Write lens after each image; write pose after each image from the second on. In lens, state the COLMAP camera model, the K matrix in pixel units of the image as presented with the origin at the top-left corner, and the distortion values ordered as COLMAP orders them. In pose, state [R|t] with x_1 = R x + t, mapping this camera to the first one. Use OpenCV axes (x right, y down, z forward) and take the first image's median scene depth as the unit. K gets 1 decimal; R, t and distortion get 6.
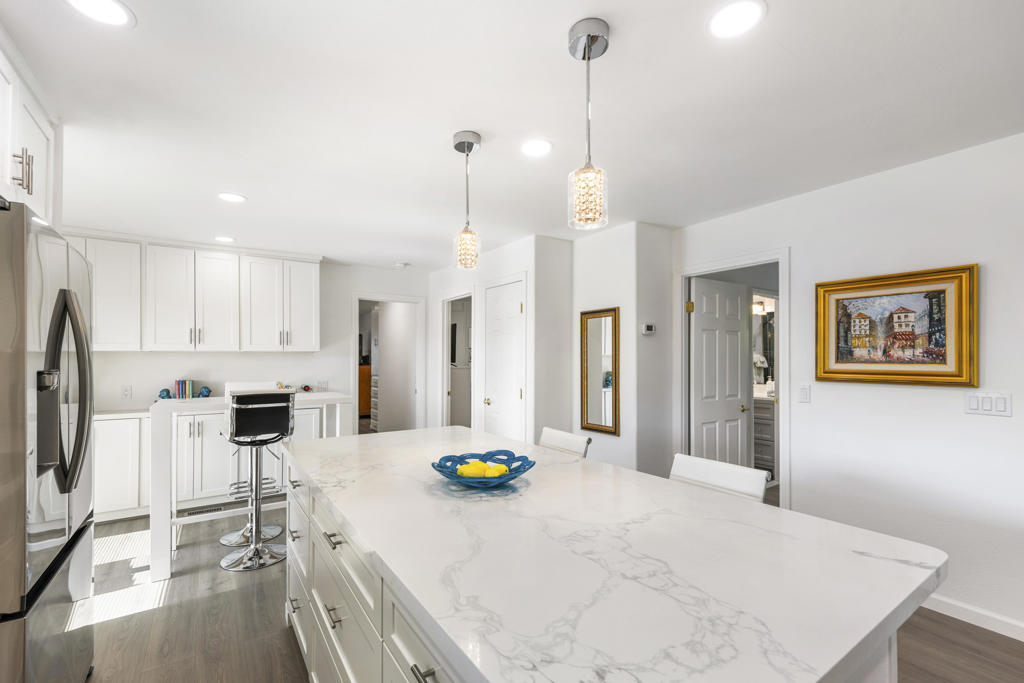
lens RADIAL K [[443.9, 0, 503.8], [0, 443.9, 359.2], [0, 0, 1]] dist [0.000623, -0.000027]
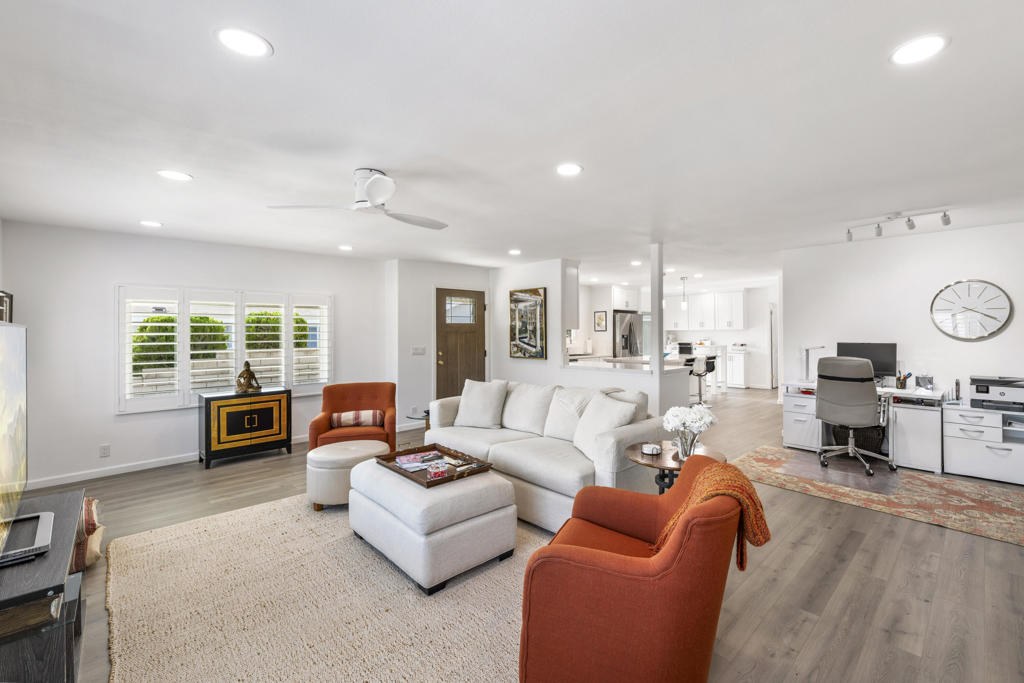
lens RADIAL K [[446.8, 0, 556.7], [0, 446.8, 332.8], [0, 0, 1]] dist [-0.000206, -0.000039]
pose [[0.196743, 0.000976, -0.980455, 1.831636], [0.005205, 0.999984, 0.002040, -0.009834], [0.980441, -0.005505, 0.196735, -0.456567]]
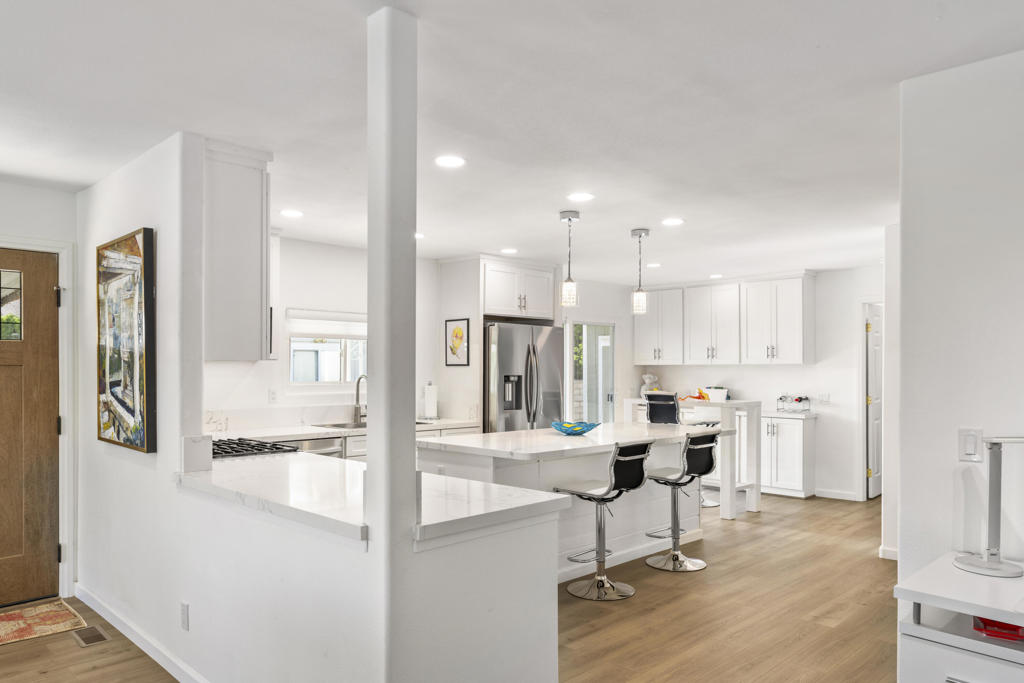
lens RADIAL K [[718.8, 0, 513.7], [0, 718.8, 369.3], [0, 0, 1]] dist [-0.004202, 0.003442]
pose [[0.182002, 0.003705, -0.983291, 1.173873], [-0.001047, 0.999993, 0.003574, -0.010746], [0.983298, 0.000379, 0.182004, 0.053895]]
